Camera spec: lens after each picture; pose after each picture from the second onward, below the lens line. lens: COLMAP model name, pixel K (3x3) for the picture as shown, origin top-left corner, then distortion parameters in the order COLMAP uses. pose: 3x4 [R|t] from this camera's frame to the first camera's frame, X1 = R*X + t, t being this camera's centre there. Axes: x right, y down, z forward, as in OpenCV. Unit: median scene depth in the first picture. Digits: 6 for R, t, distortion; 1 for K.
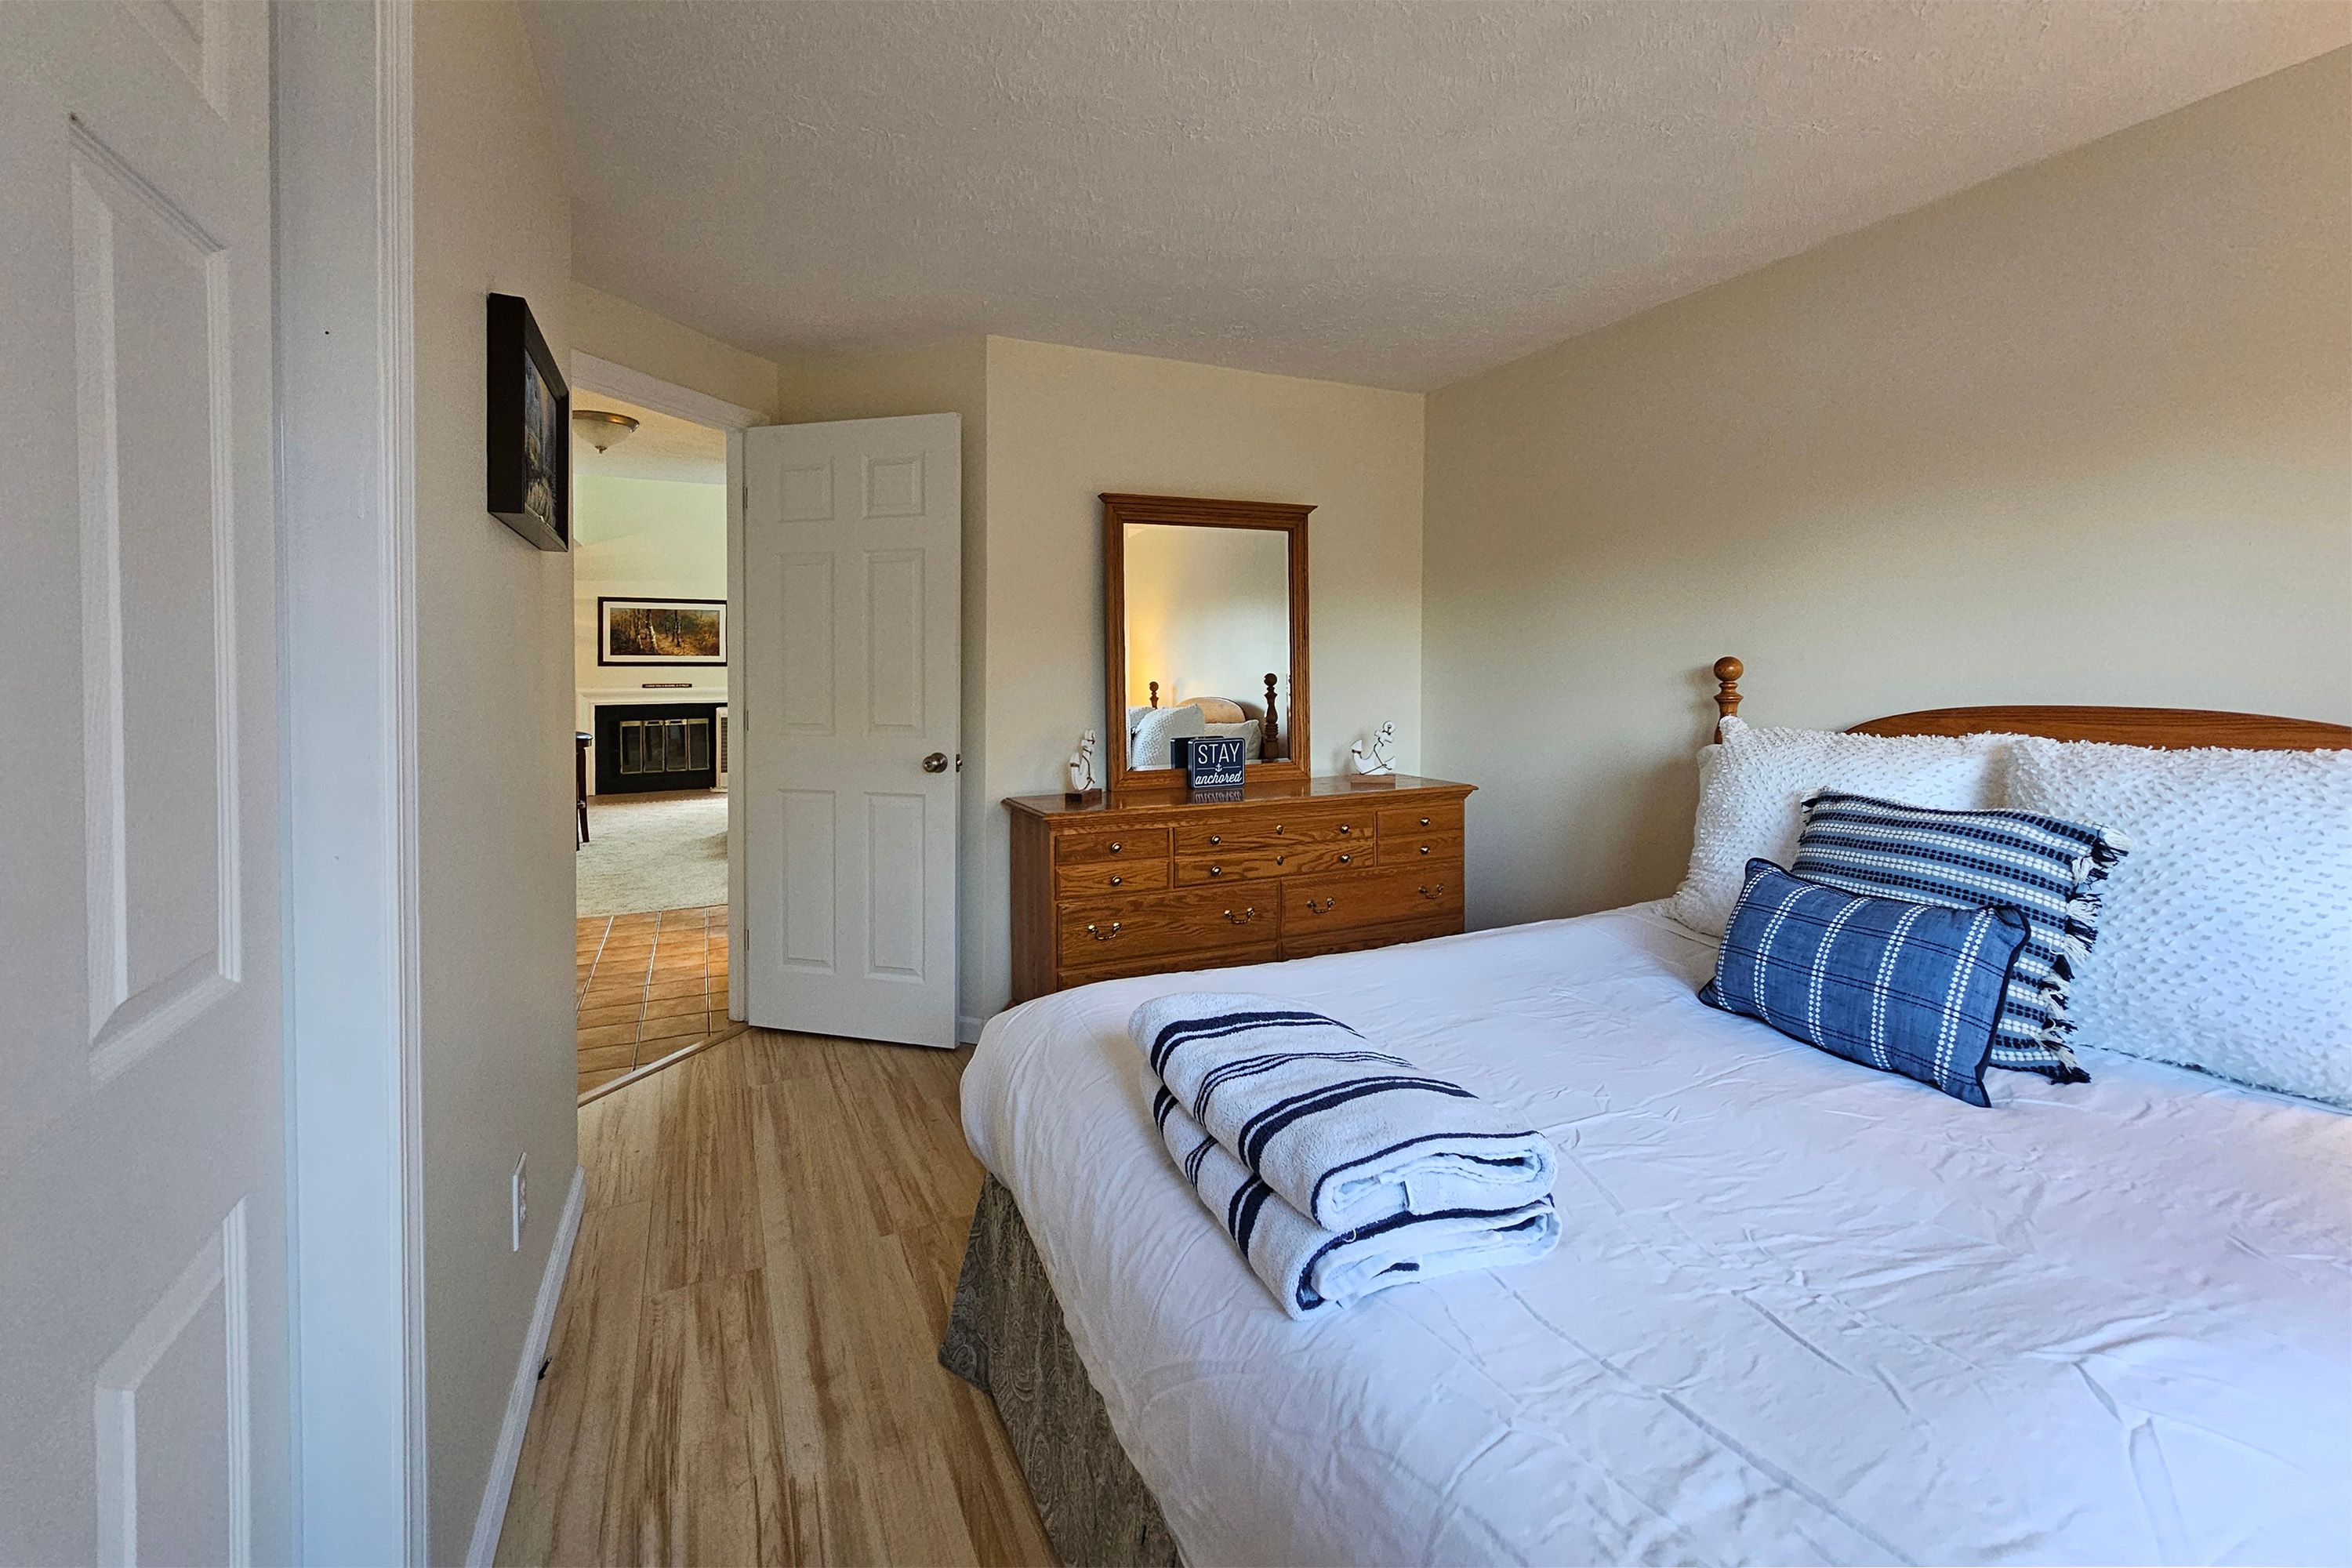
lens RADIAL K [[900.6, 0, 1175.0], [0, 900.6, 687.2], [0, 0, 1]] dist [-0.002489, -0.000123]
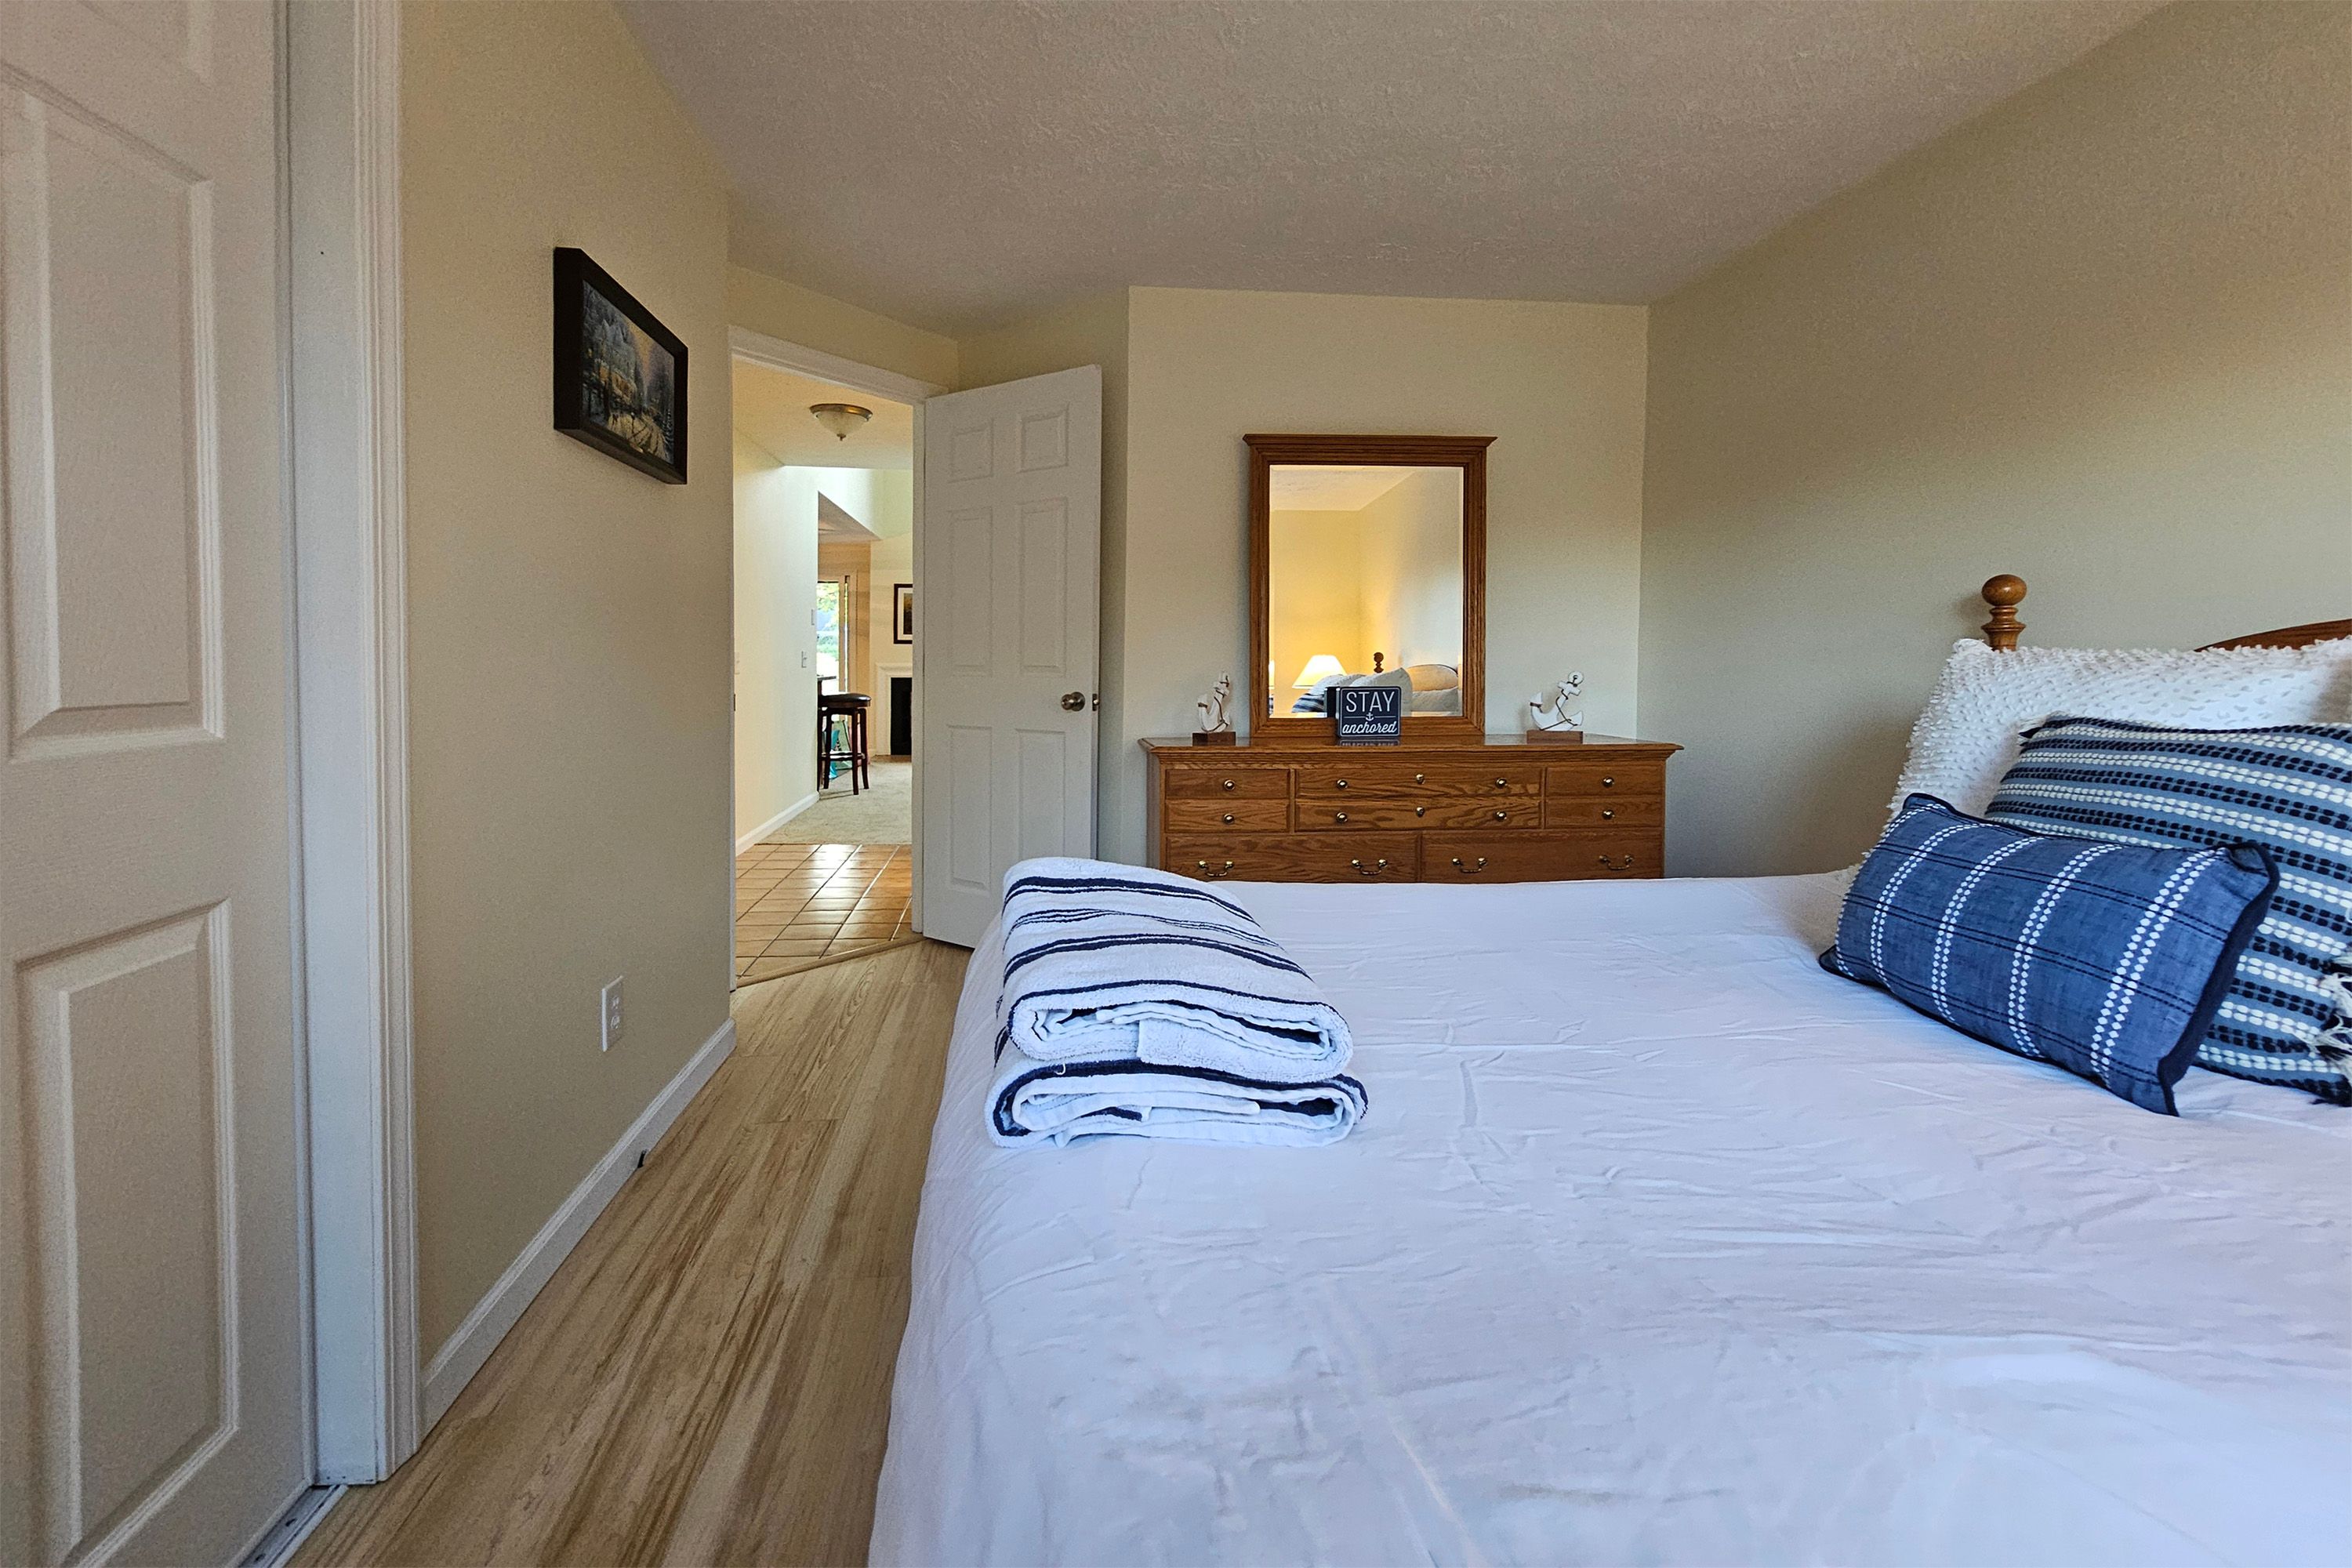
lens RADIAL K [[900.6, 0, 1175.0], [0, 900.6, 687.2], [0, 0, 1]] dist [-0.002489, -0.000123]
pose [[0.952428, 0.006521, -0.304695, 0.285396], [-0.003159, 0.999929, 0.011528, 0.096066], [0.304748, -0.010017, 0.952380, 0.069415]]
